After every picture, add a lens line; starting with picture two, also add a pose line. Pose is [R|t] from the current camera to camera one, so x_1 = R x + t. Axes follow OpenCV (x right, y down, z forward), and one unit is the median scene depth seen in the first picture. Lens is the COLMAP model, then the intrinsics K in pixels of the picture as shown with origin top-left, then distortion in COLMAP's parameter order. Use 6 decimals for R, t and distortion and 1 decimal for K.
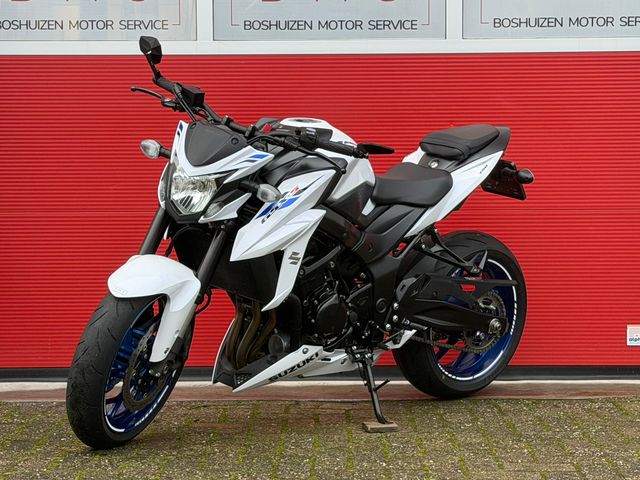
lens RADIAL K [[1609.3, 0, 320.2], [0, 1609.3, 240.5], [0, 0, 1]] dist [0.132596, 0.000000]
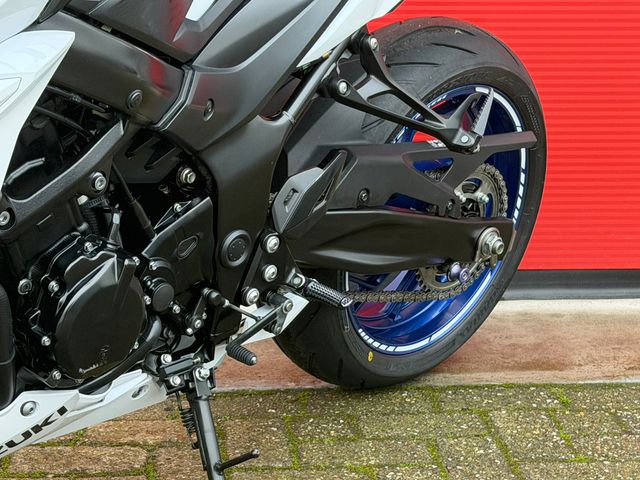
lens RADIAL K [[1609.3, 0, 329.8], [0, 1609.3, 245.9], [0, 0, 1]] dist [0.132596, 0.000000]
pose [[0.993340, -0.008434, 0.114907, 0.015857], [-0.017948, 0.973815, 0.226633, -0.048583], [-0.113810, -0.227187, 0.967178, 0.624926]]
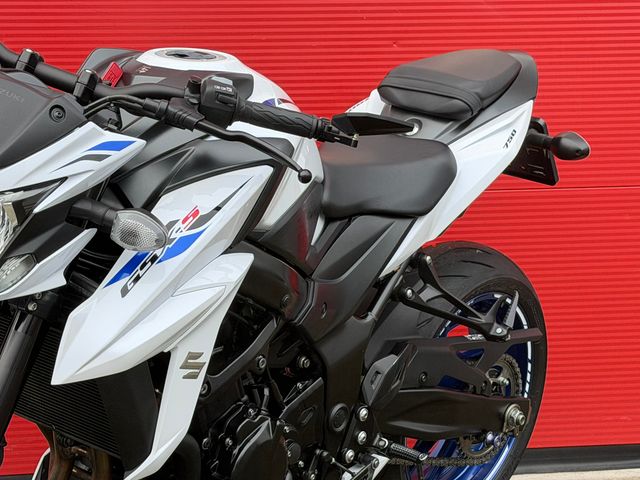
lens RADIAL K [[1609.3, 0, 318.8], [0, 1609.3, 240.8], [0, 0, 1]] dist [0.132596, 0.000000]
pose [[0.985444, -0.027912, 0.167691, -0.051993], [0.015727, 0.997167, 0.073555, -0.052689], [-0.169269, -0.069848, 0.983092, 0.508041]]
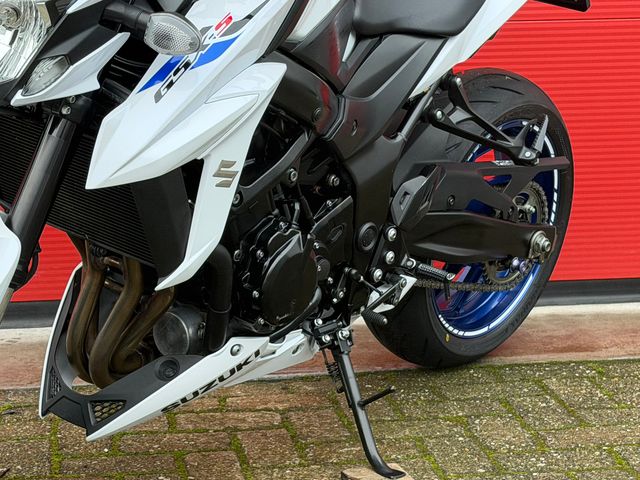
lens RADIAL K [[1609.3, 0, 323.3], [0, 1609.3, 239.4], [0, 0, 1]] dist [0.132596, 0.000000]
pose [[0.986630, -0.033681, 0.159455, -0.057292], [0.008569, 0.987780, 0.155619, -0.038224], [-0.162748, -0.152173, 0.974862, 0.507633]]
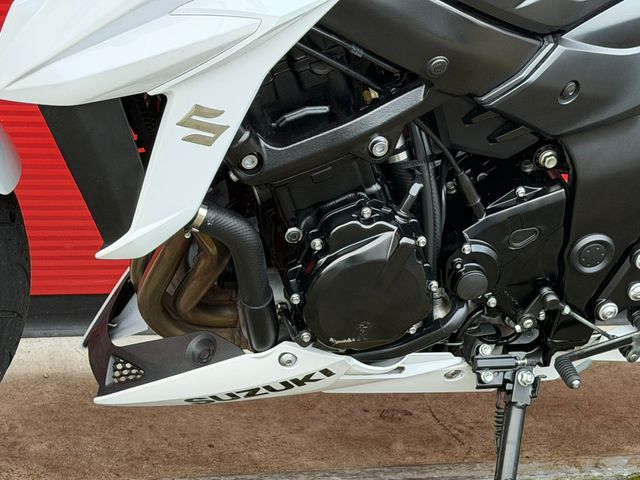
lens RADIAL K [[1609.3, 0, 325.9], [0, 1609.3, 239.3], [0, 0, 1]] dist [0.132596, 0.000000]
pose [[0.892992, 0.273716, -0.357273, 0.107485], [-0.145737, 0.926900, 0.345857, -0.069956], [0.425823, -0.256780, 0.867605, 0.690224]]
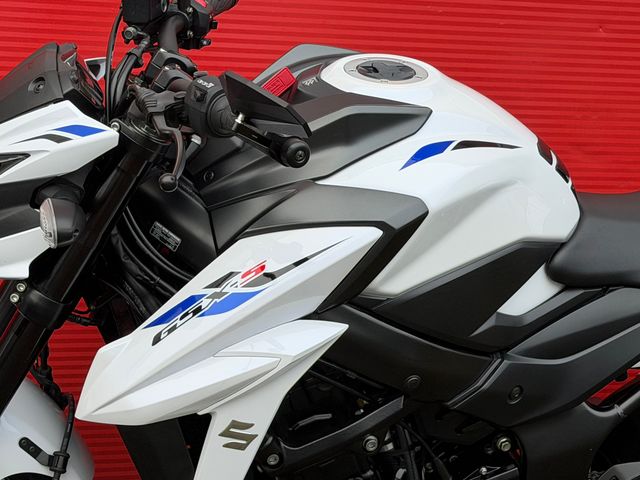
lens RADIAL K [[1609.3, 0, 323.4], [0, 1609.3, 241.0], [0, 0, 1]] dist [0.132596, 0.000000]
pose [[0.899418, 0.193441, -0.391953, 0.138547], [-0.115756, 0.970135, 0.213164, -0.113662], [0.421482, -0.146353, 0.894949, 0.609755]]
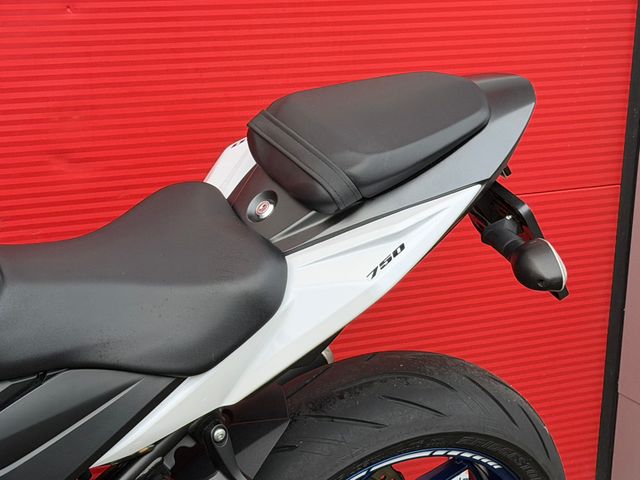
lens RADIAL K [[1609.3, 0, 336.4], [0, 1609.3, 256.7], [0, 0, 1]] dist [0.132596, 0.000000]
pose [[0.971590, 0.126412, -0.200083, 0.161016], [-0.071330, 0.962501, 0.261733, -0.132141], [0.225666, -0.240025, 0.944173, 0.726519]]
